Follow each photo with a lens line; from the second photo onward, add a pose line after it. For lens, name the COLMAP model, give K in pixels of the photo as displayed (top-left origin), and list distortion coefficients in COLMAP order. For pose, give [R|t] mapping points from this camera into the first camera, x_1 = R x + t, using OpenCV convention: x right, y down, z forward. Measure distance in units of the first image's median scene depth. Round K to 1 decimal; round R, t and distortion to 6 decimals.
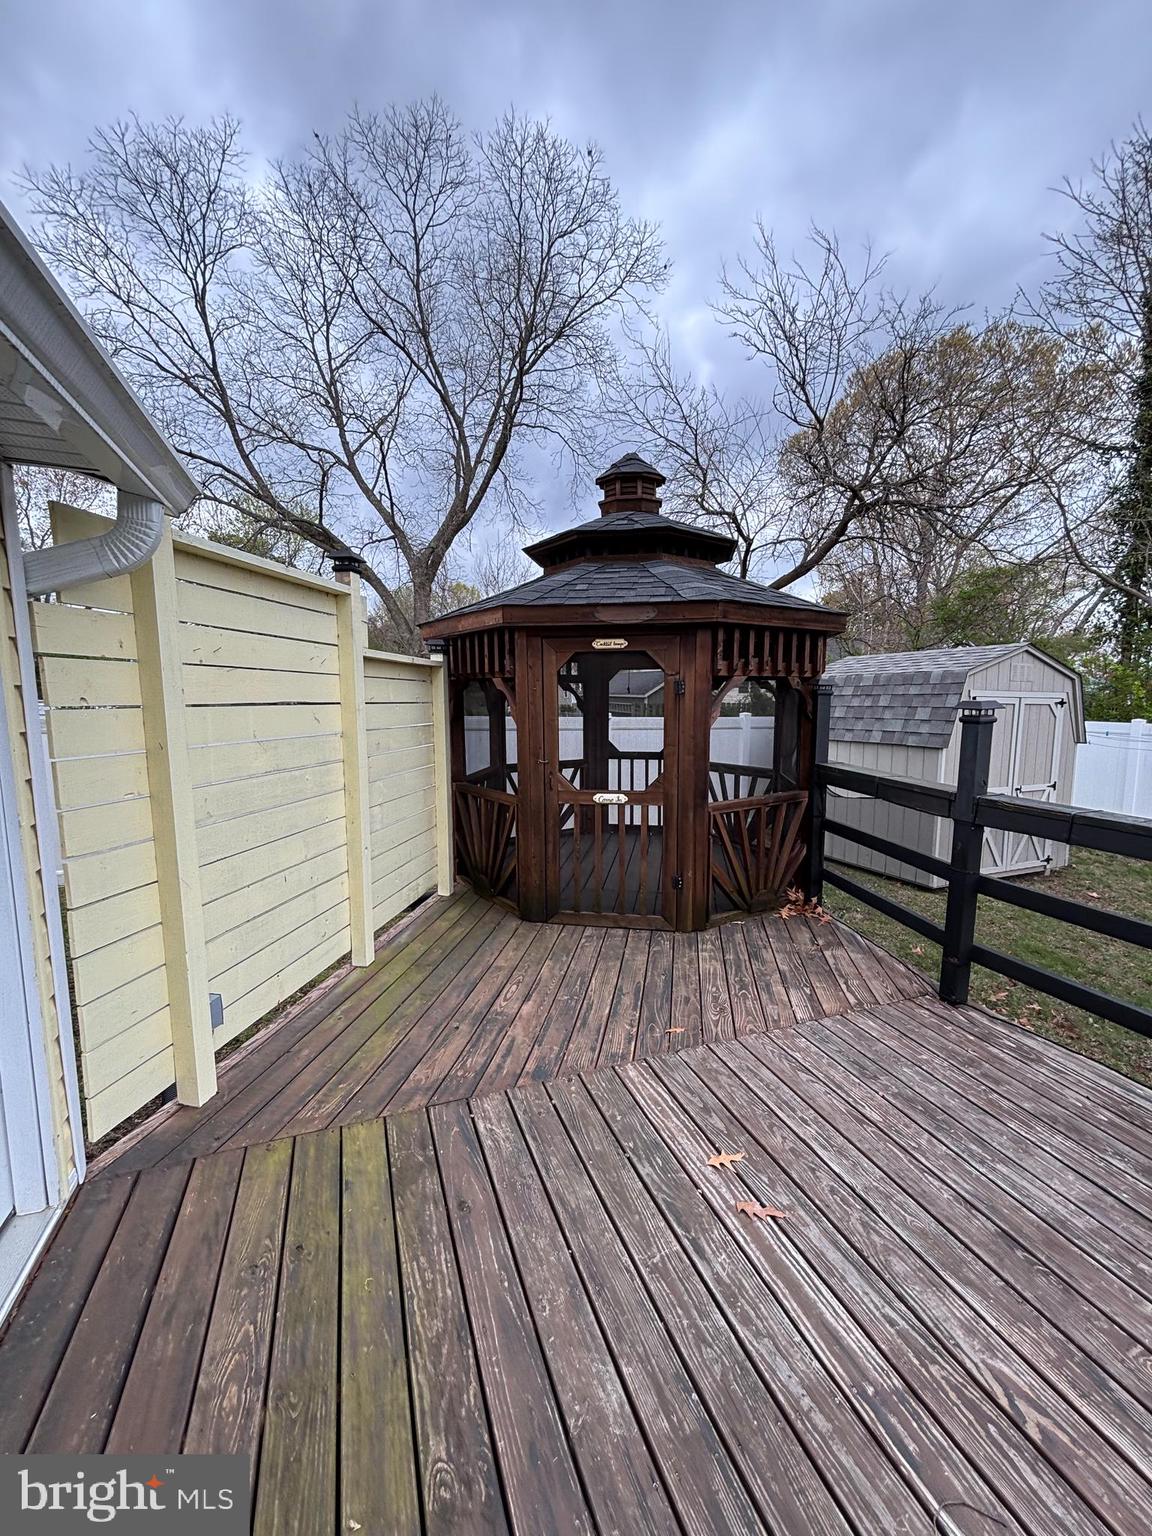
lens RADIAL K [[613.3, 0, 582.5], [0, 613.3, 766.6], [0, 0, 1]] dist [-0.001850, 0.000139]
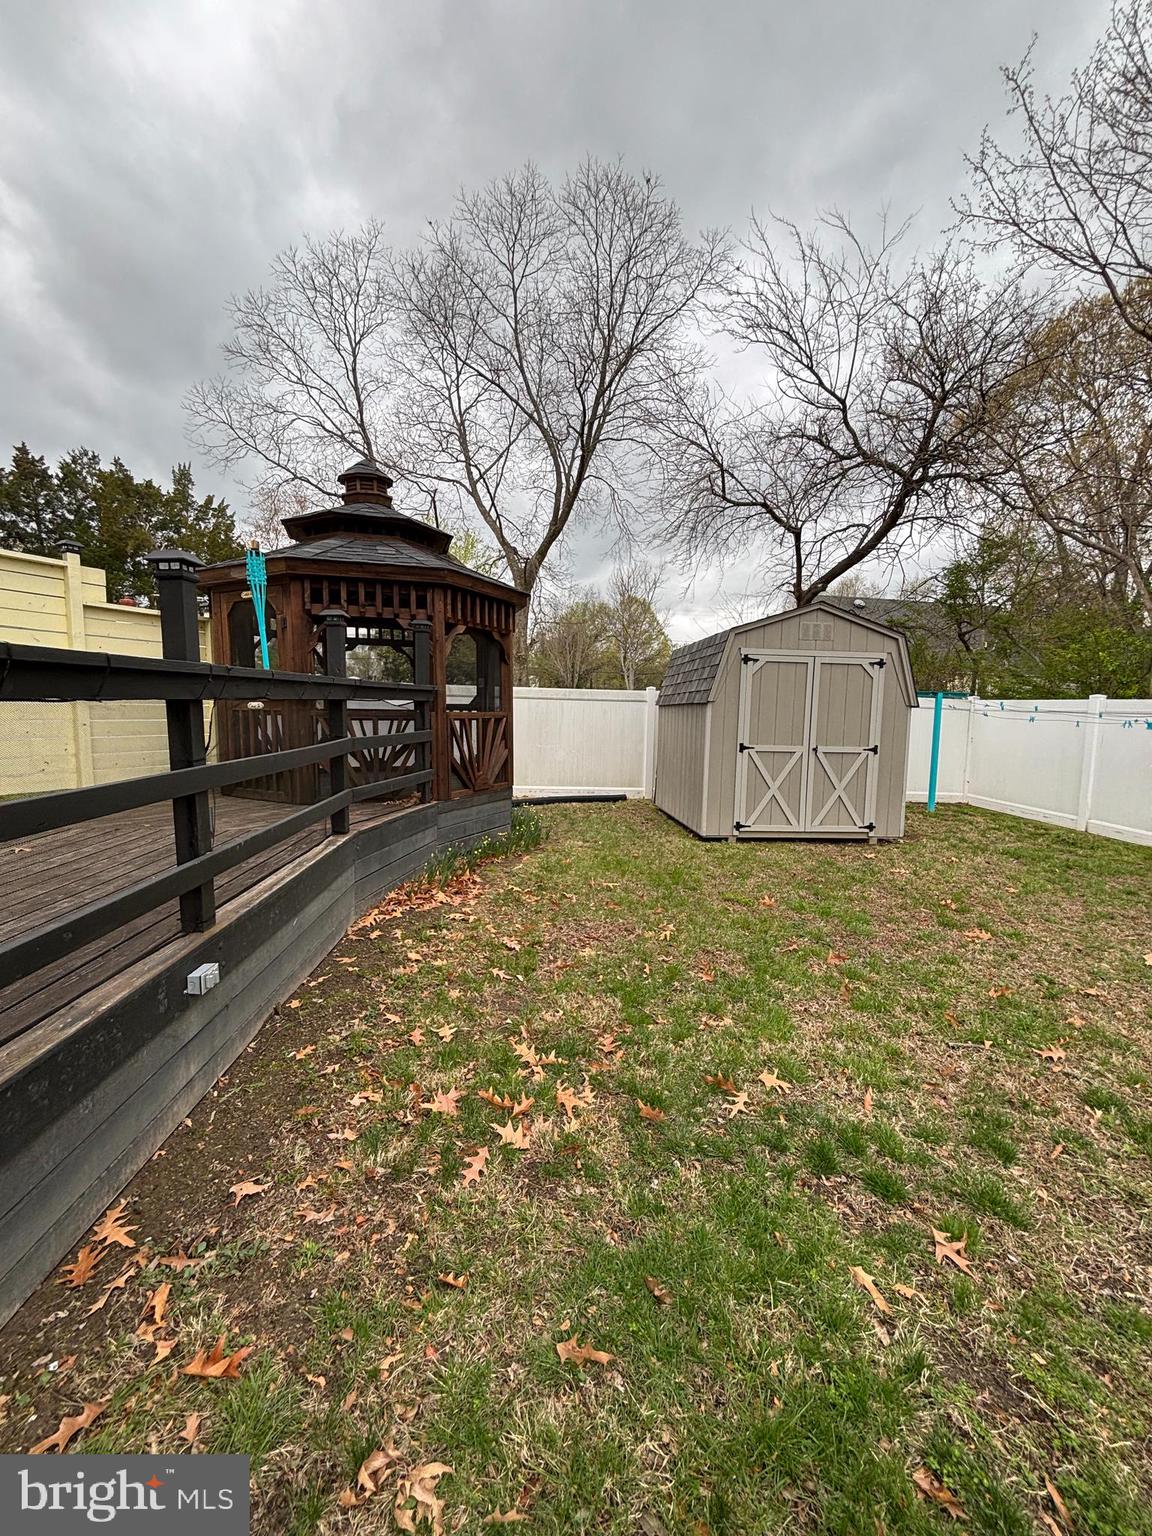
lens RADIAL K [[613.3, 0, 588.7], [0, 613.3, 767.3], [0, 0, 1]] dist [-0.001850, 0.000139]
pose [[0.952563, 0.040542, -0.301629, 0.295201], [-0.046619, 0.998829, -0.012971, 0.043095], [0.300750, 0.026417, 0.953337, -0.026573]]
